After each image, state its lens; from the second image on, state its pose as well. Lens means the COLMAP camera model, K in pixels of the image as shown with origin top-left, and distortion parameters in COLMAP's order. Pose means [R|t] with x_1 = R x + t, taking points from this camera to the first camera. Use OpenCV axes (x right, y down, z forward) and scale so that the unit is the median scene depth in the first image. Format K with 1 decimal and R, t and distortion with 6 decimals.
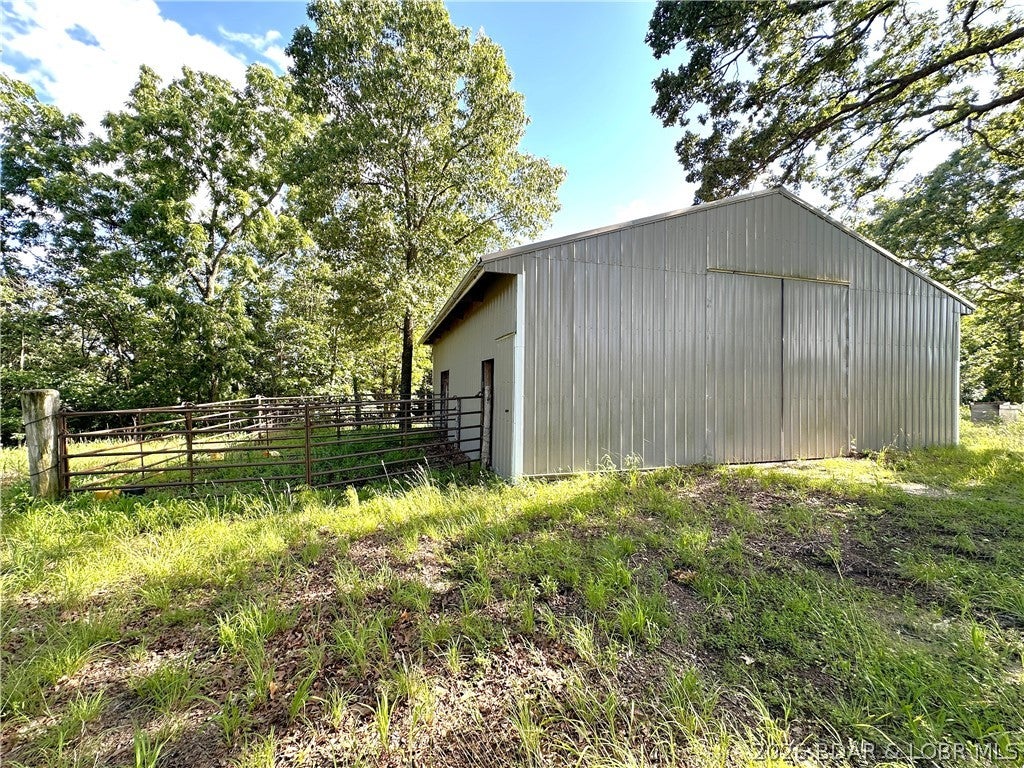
lens RADIAL K [[403.1, 0, 511.9], [0, 403.1, 382.5], [0, 0, 1]] dist [-0.002079, 0.000896]
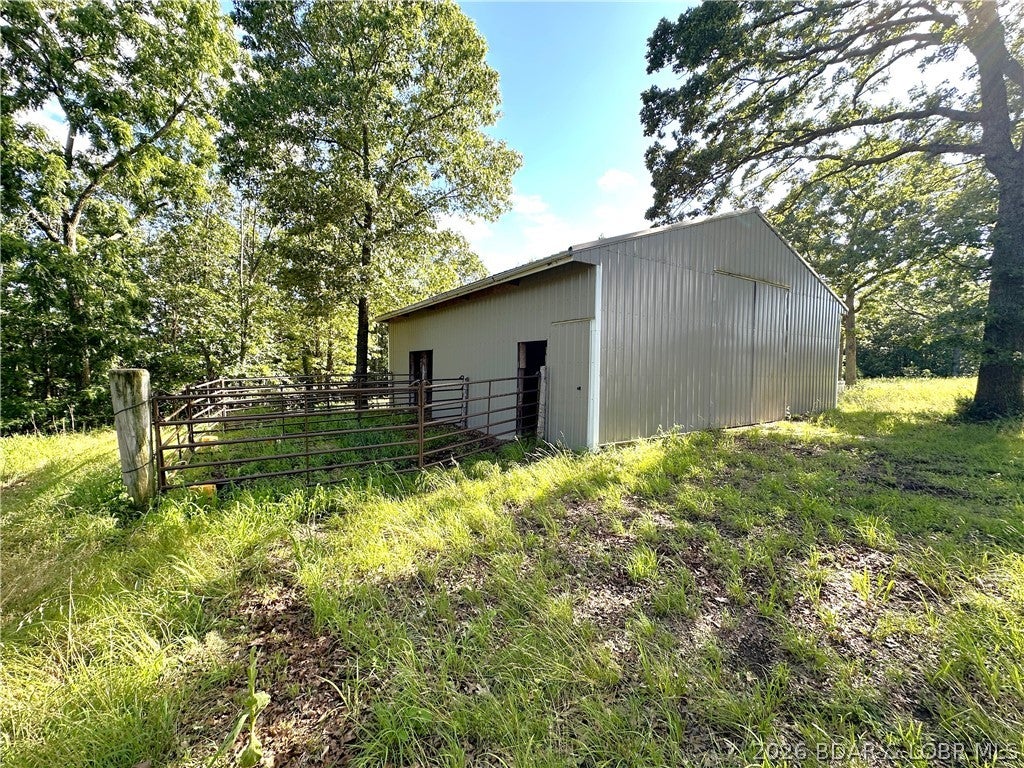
lens RADIAL K [[403.1, 0, 510.3], [0, 403.1, 384.9], [0, 0, 1]] dist [-0.002079, 0.000896]
pose [[0.958645, -0.011236, 0.284382, -0.324438], [-0.004310, 0.998532, 0.053984, 0.001029], [-0.284571, -0.052977, 0.957190, -0.007697]]
